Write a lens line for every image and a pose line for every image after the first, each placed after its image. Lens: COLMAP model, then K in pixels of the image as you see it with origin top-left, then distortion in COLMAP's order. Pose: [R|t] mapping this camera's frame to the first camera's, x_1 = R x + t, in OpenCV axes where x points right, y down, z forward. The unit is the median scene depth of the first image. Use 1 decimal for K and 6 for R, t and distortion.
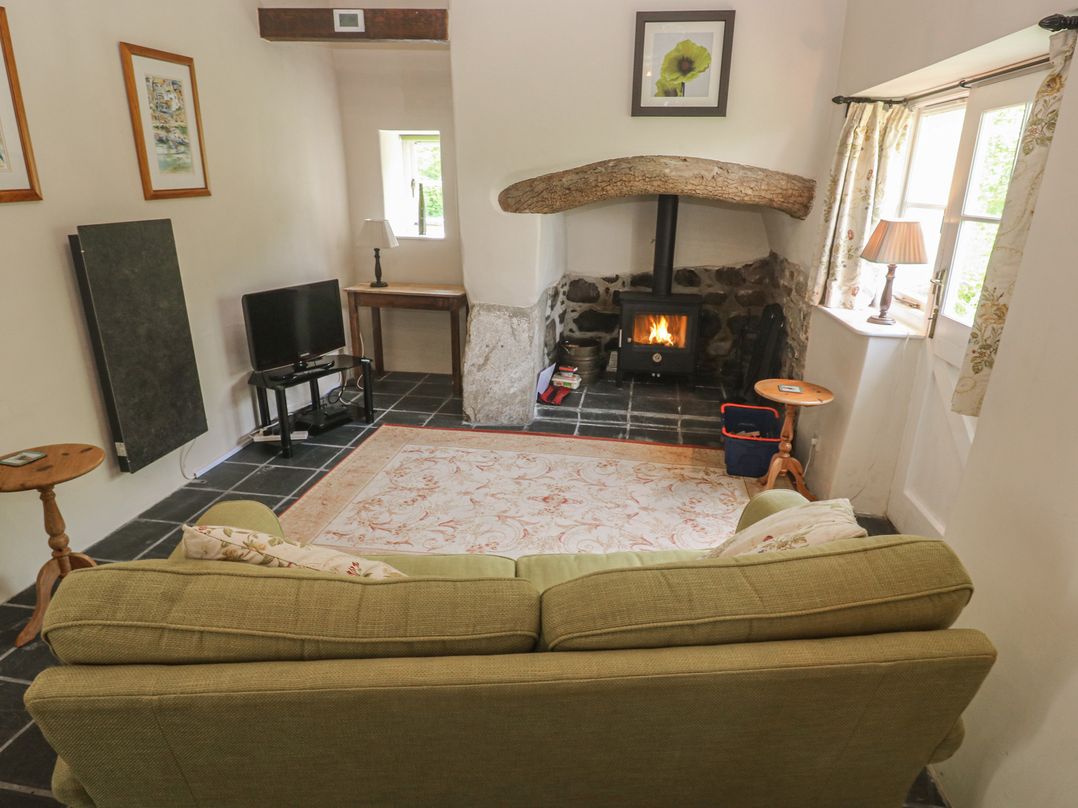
lens RADIAL K [[642.8, 0, 539.1], [0, 642.8, 400.5], [0, 0, 1]] dist [0.001354, -0.007153]
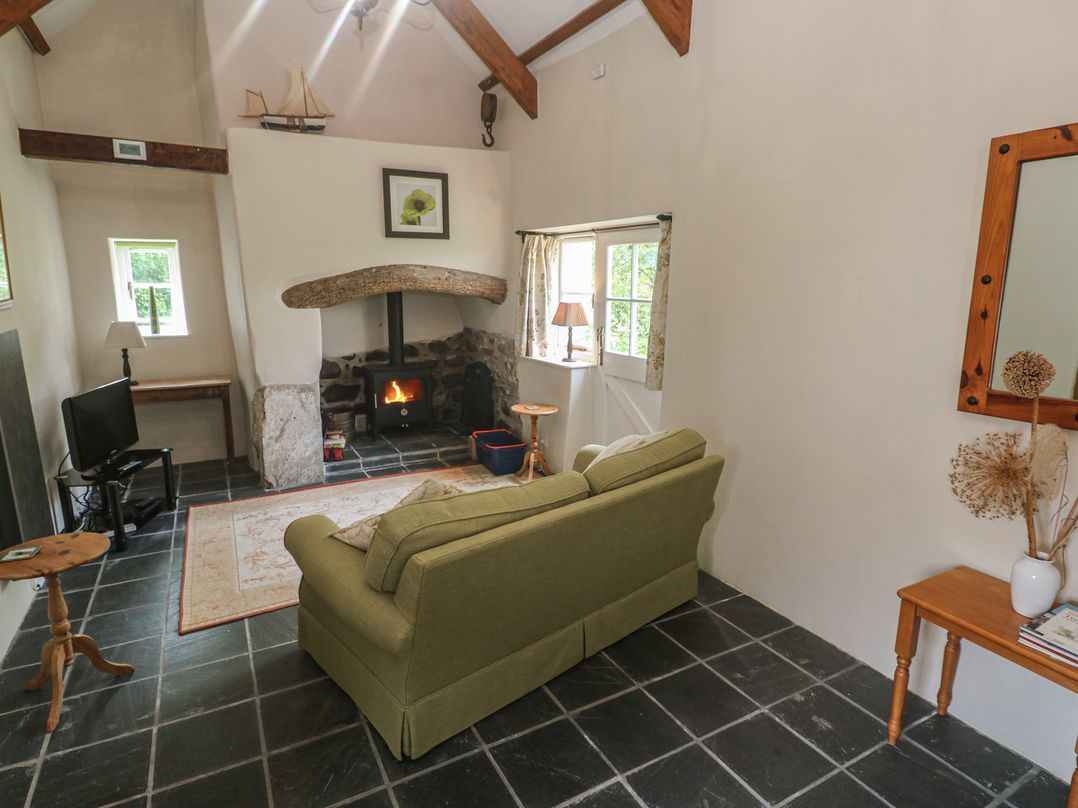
lens RADIAL K [[592.2, 0, 538.4], [0, 592.2, 406.2], [0, 0, 1]] dist [0.005316, -0.009424]
pose [[0.807382, -0.140501, 0.573057, -0.356439], [0.201678, 0.978452, -0.044251, 0.037539], [-0.554491, 0.151300, 0.818320, -0.169953]]
